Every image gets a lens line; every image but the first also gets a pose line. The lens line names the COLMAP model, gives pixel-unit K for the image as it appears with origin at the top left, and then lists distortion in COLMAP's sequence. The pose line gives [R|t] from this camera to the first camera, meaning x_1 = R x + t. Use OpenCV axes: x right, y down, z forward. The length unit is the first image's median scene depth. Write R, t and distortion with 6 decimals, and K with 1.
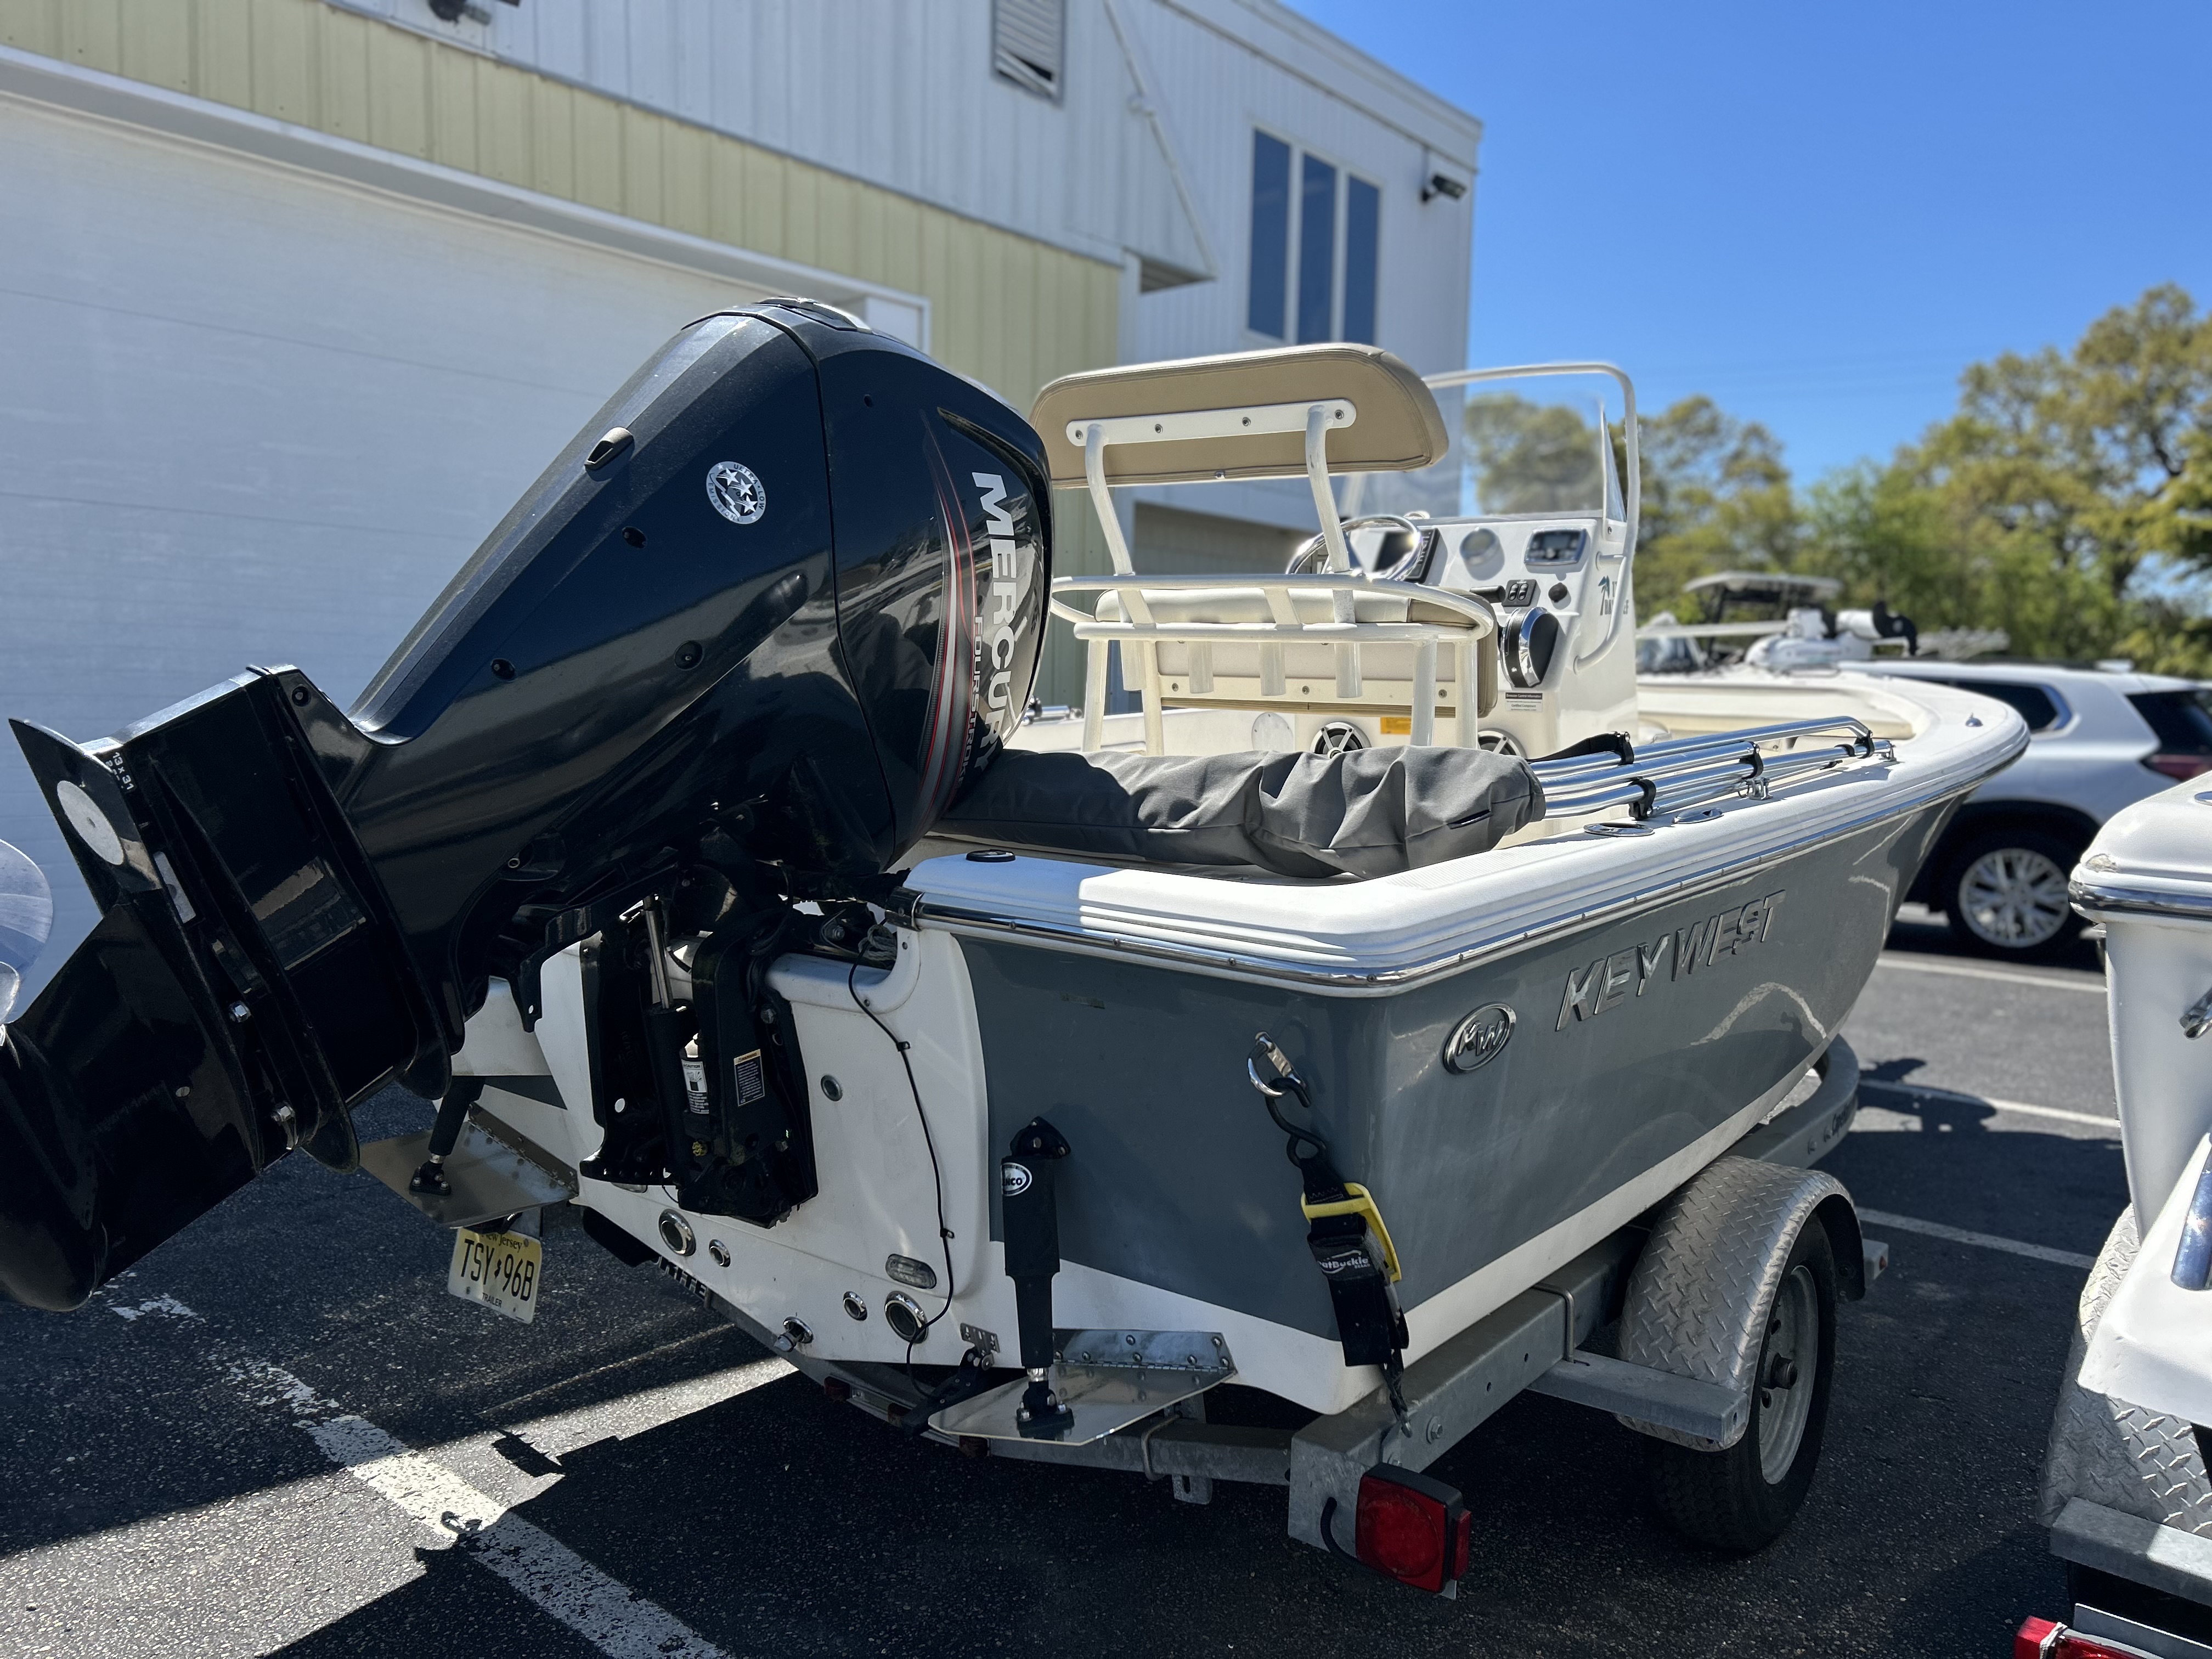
lens RADIAL K [[1665.6, 0, 1092.1], [0, 1665.6, 843.1], [0, 0, 1]] dist [0.039725, -0.030081]
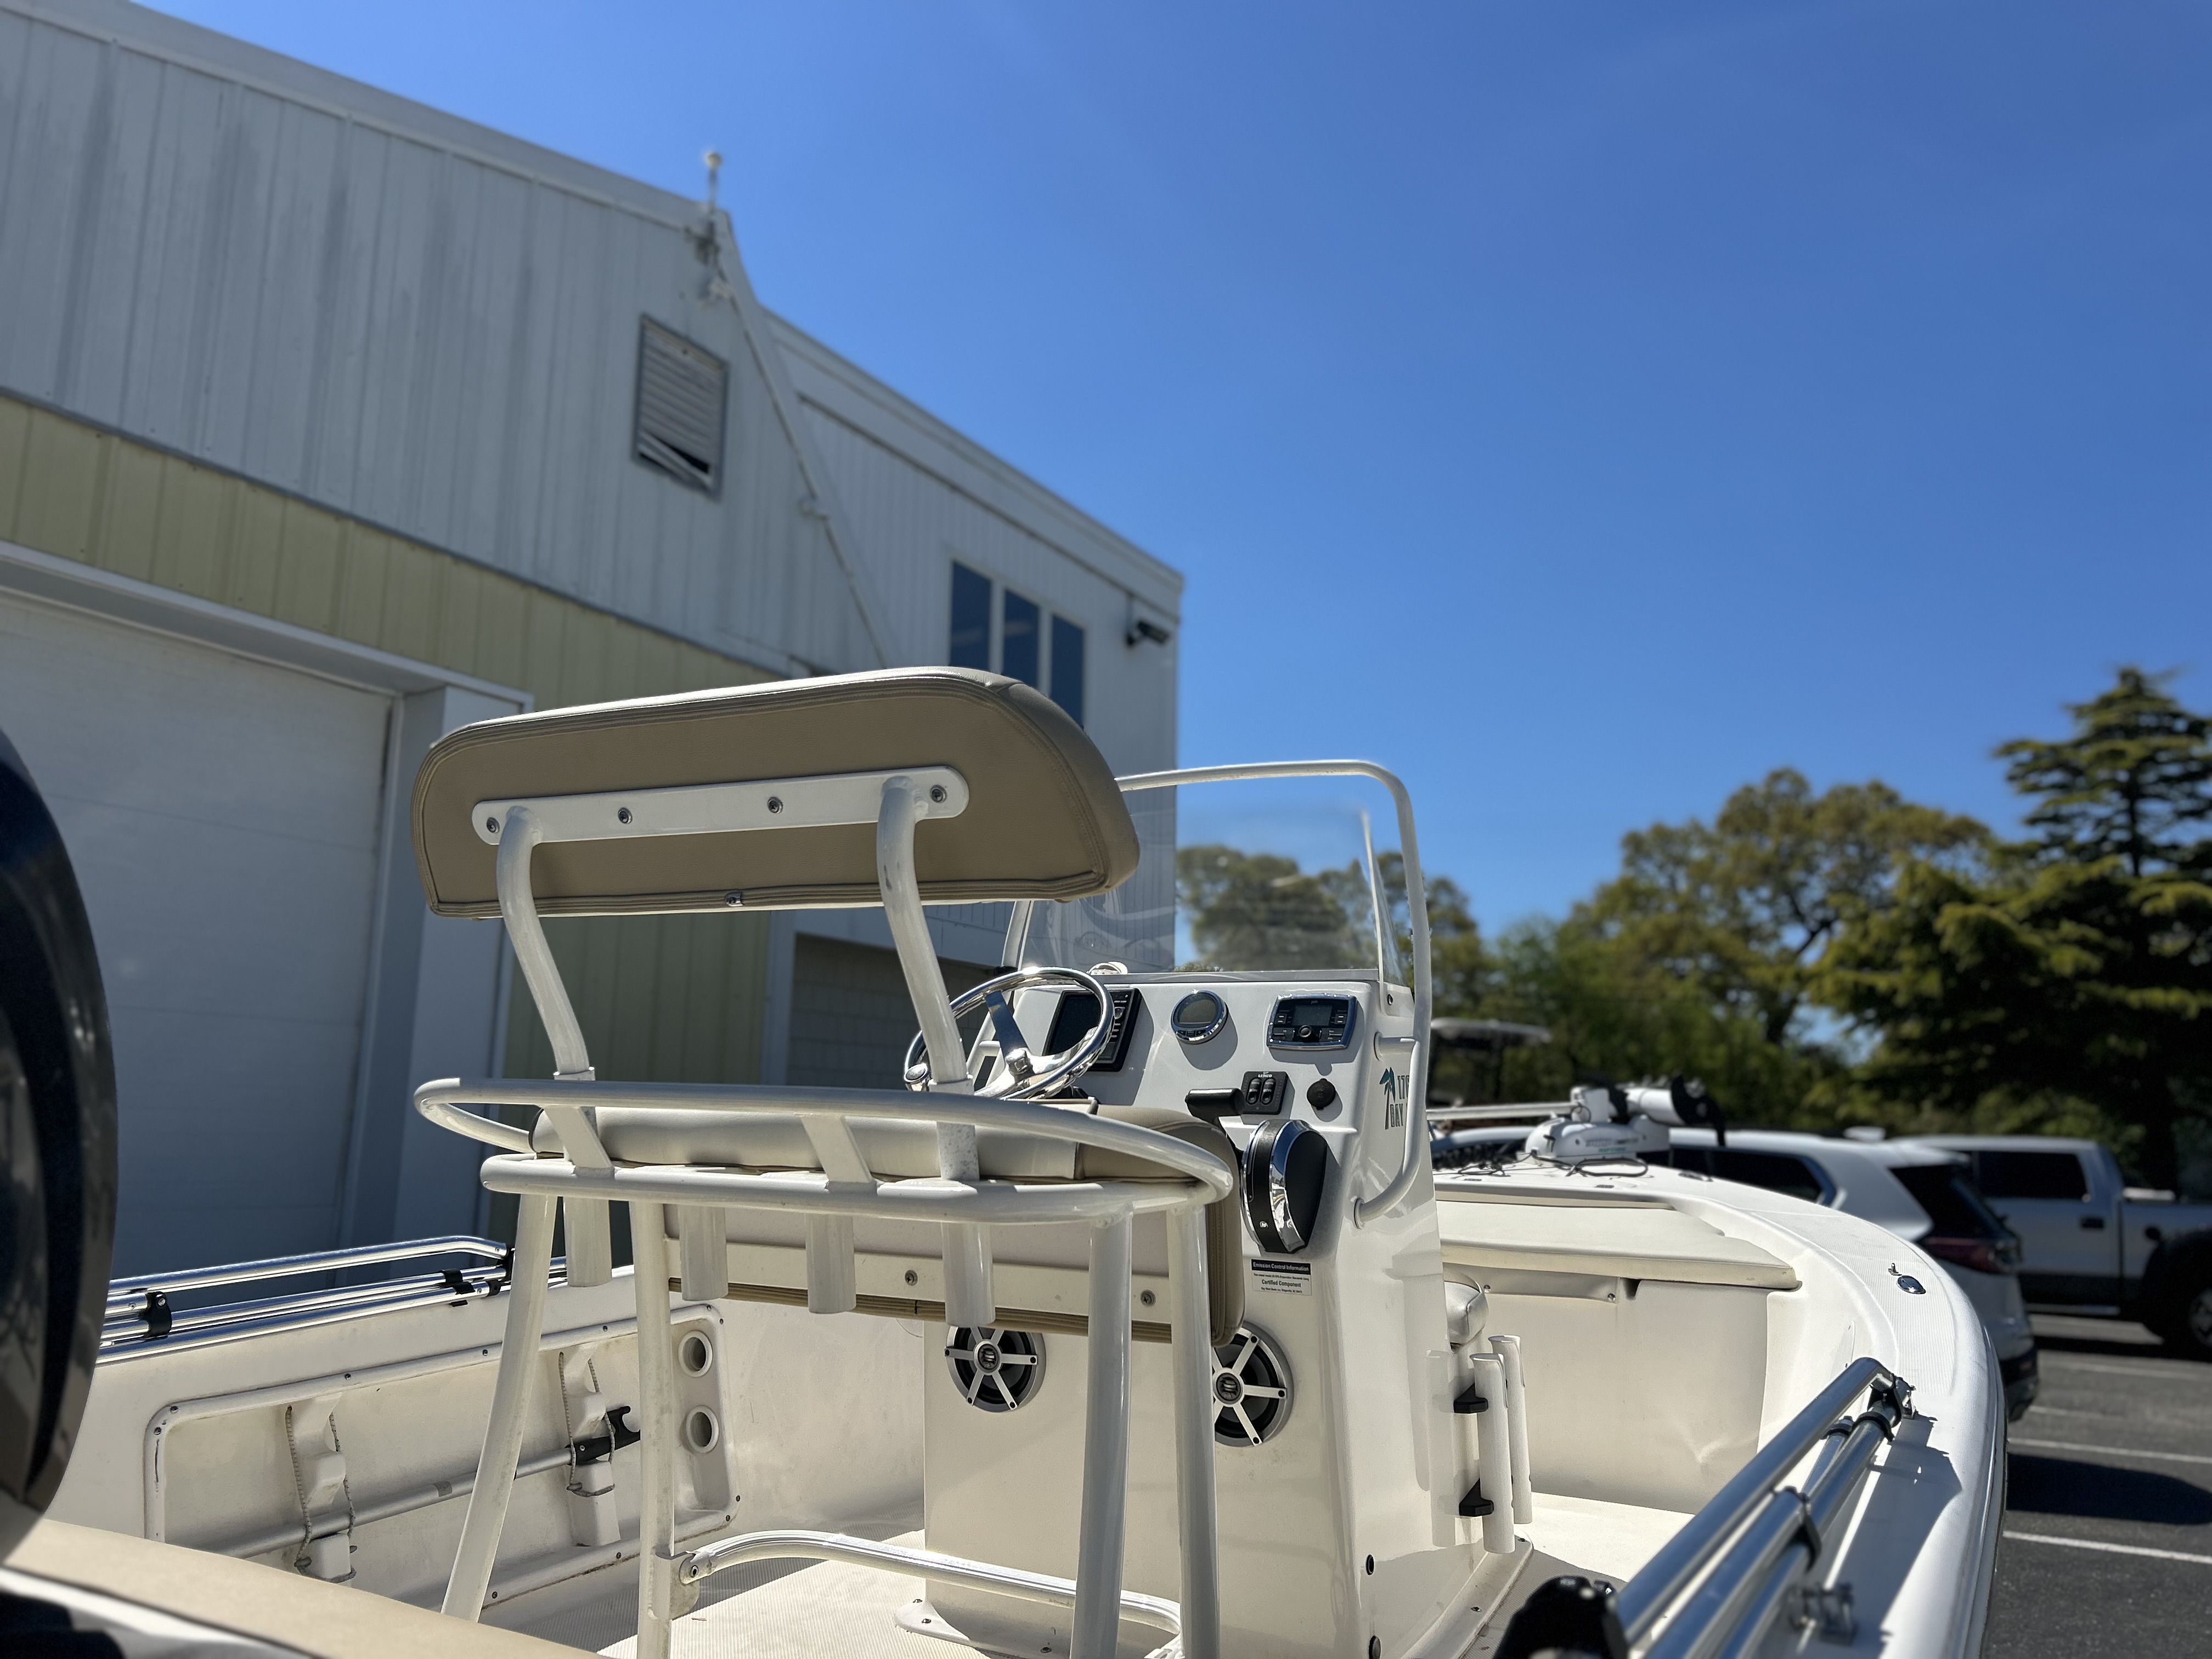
lens RADIAL K [[1665.6, 0, 1097.4], [0, 1665.6, 830.2], [0, 0, 1]] dist [0.039725, -0.030081]
pose [[0.986205, 0.027761, 0.163185, 0.043753], [0.016232, 0.964867, -0.262237, -0.041198], [-0.164732, 0.261268, 0.951106, 0.191903]]
